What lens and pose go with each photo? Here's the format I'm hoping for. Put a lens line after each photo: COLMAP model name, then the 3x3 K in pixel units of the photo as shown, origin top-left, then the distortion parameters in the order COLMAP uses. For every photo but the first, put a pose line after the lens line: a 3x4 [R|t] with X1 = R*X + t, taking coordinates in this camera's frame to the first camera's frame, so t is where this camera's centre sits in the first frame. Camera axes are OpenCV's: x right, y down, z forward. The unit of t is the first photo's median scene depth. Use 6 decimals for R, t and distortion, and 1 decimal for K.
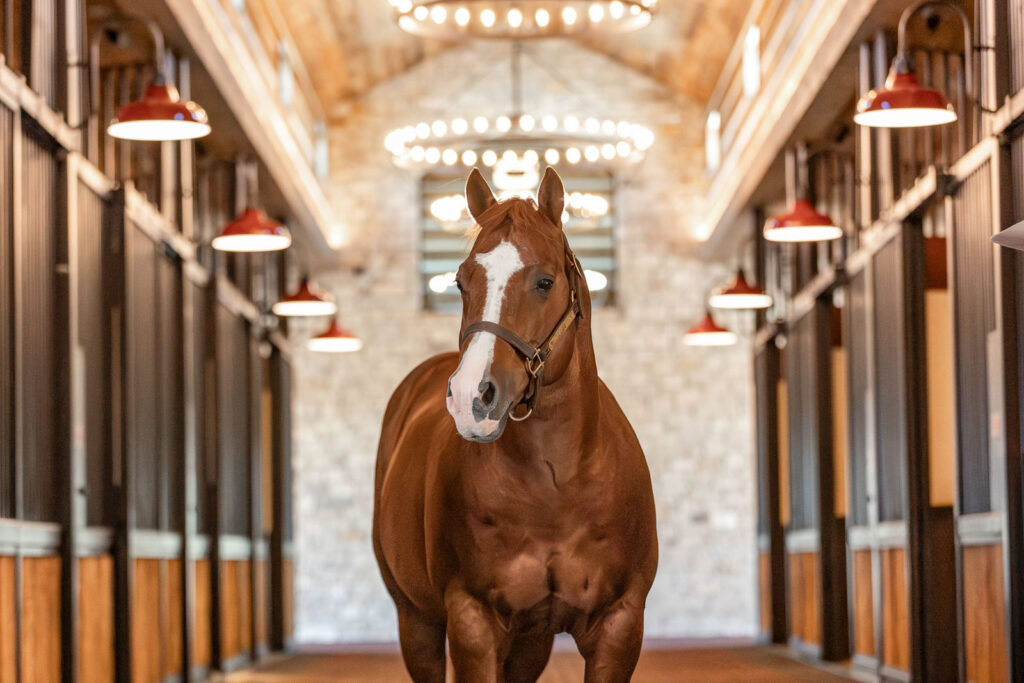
lens RADIAL K [[3512.1, 0, 512.0], [0, 3512.1, 341.5], [0, 0, 1]] dist [0.179280, 0.973237]
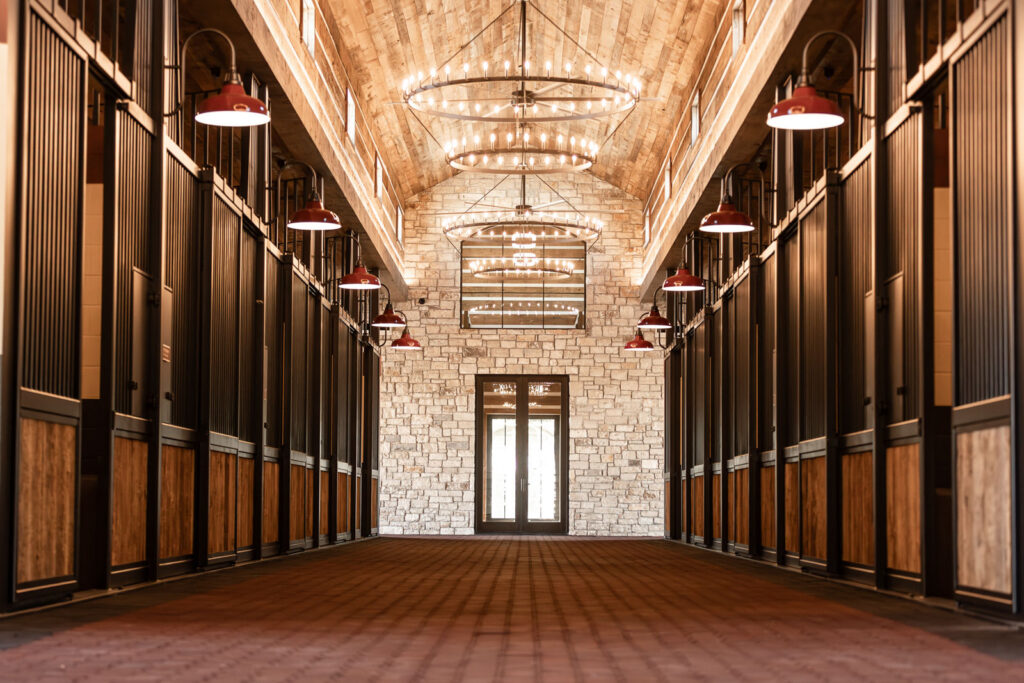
lens RADIAL K [[2443.1, 0, 512.0], [0, 2443.1, 341.5], [0, 0, 1]] dist [-0.031768, -0.030400]
pose [[0.999739, 0.022062, -0.006015, 0.005580], [-0.022080, 0.999752, -0.003011, 0.000471], [0.005947, 0.003143, 0.999977, -0.137616]]
